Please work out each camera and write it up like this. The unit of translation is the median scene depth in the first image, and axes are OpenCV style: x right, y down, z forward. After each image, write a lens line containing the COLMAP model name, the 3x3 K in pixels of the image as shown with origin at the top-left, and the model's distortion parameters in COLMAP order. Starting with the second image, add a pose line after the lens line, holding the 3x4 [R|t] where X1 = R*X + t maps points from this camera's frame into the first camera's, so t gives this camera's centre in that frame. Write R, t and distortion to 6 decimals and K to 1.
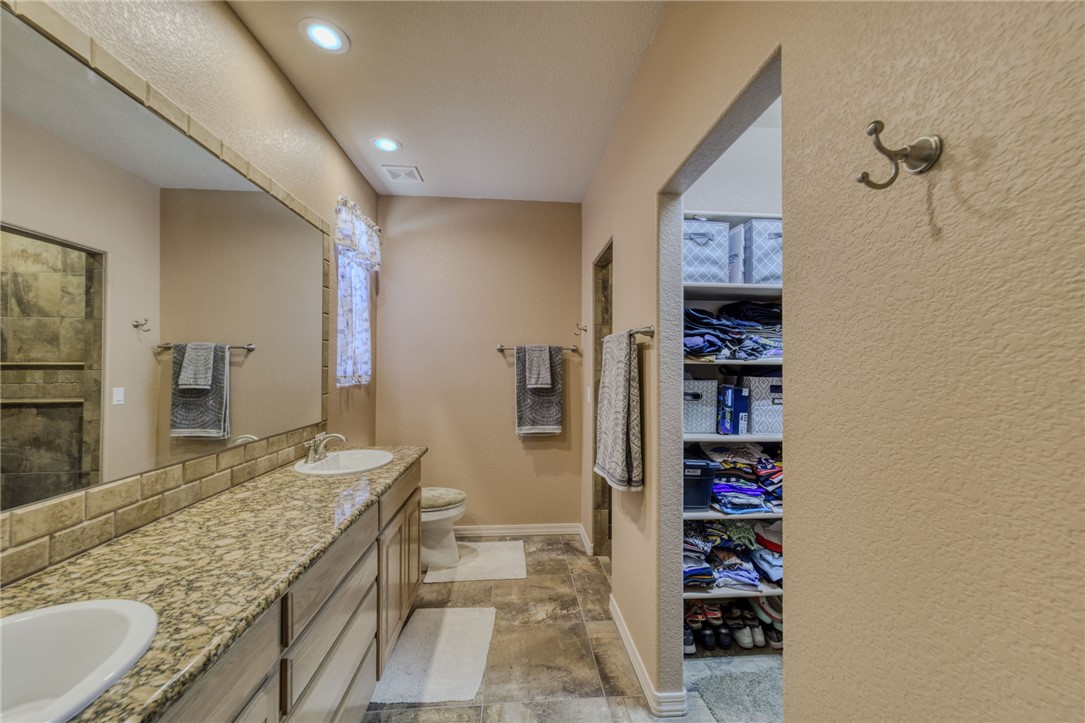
lens RADIAL K [[412.0, 0, 545.4], [0, 412.0, 359.3], [0, 0, 1]] dist [0.000117, 0.003912]
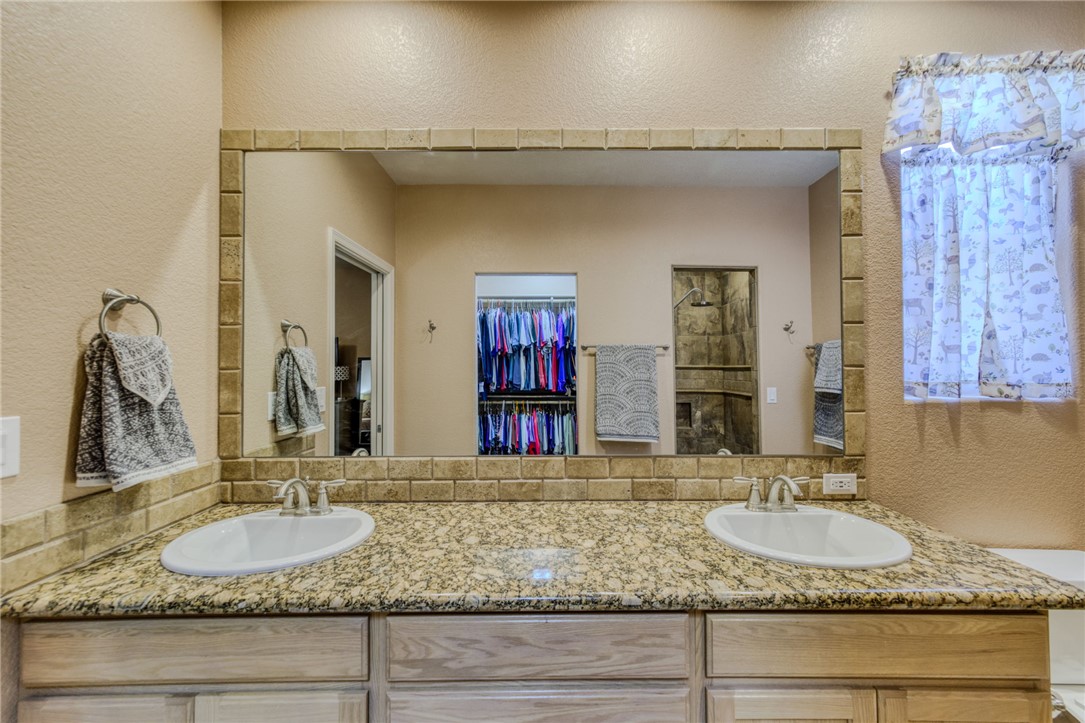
lens RADIAL K [[407.4, 0, 546.5], [0, 407.4, 363.2], [0, 0, 1]] dist [0.000621, 0.003806]
pose [[-0.074277, -0.013362, -0.997148, 0.138068], [0.020991, 0.999668, -0.014959, 0.017756], [0.997017, -0.022043, -0.073972, 0.821089]]
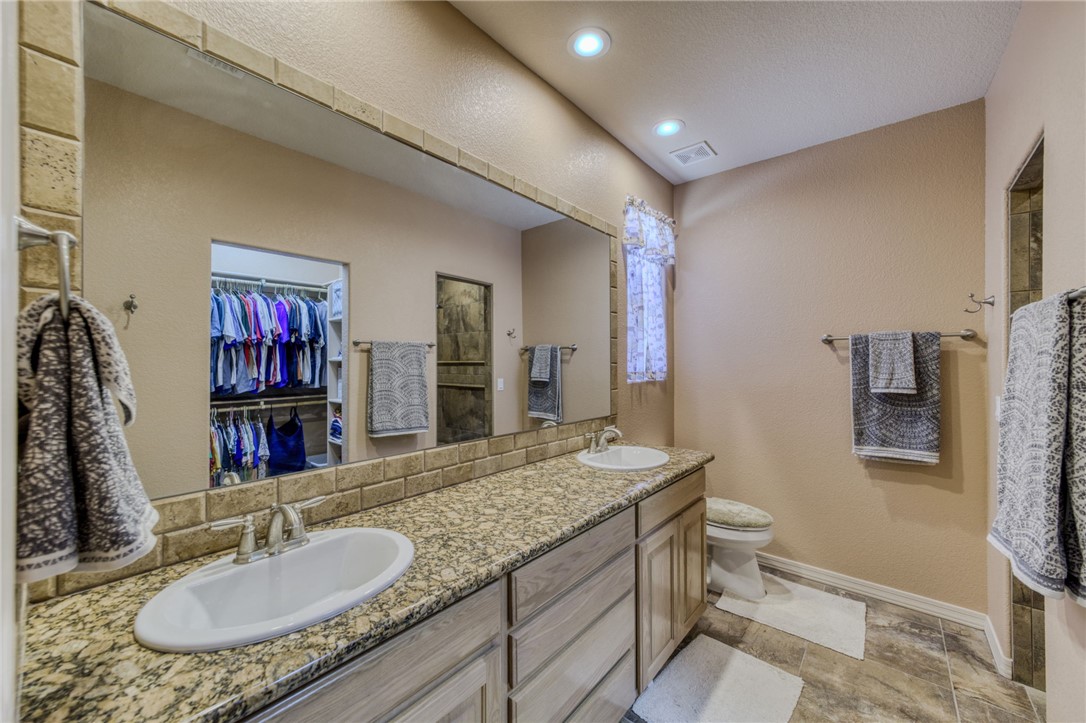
lens RADIAL K [[412.4, 0, 545.9], [0, 412.4, 359.2], [0, 0, 1]] dist [0.000117, 0.003912]
pose [[0.712831, -0.008989, -0.701278, 0.109608], [0.014486, 0.999893, 0.001908, 0.004615], [0.701186, -0.011519, 0.712885, 0.178649]]
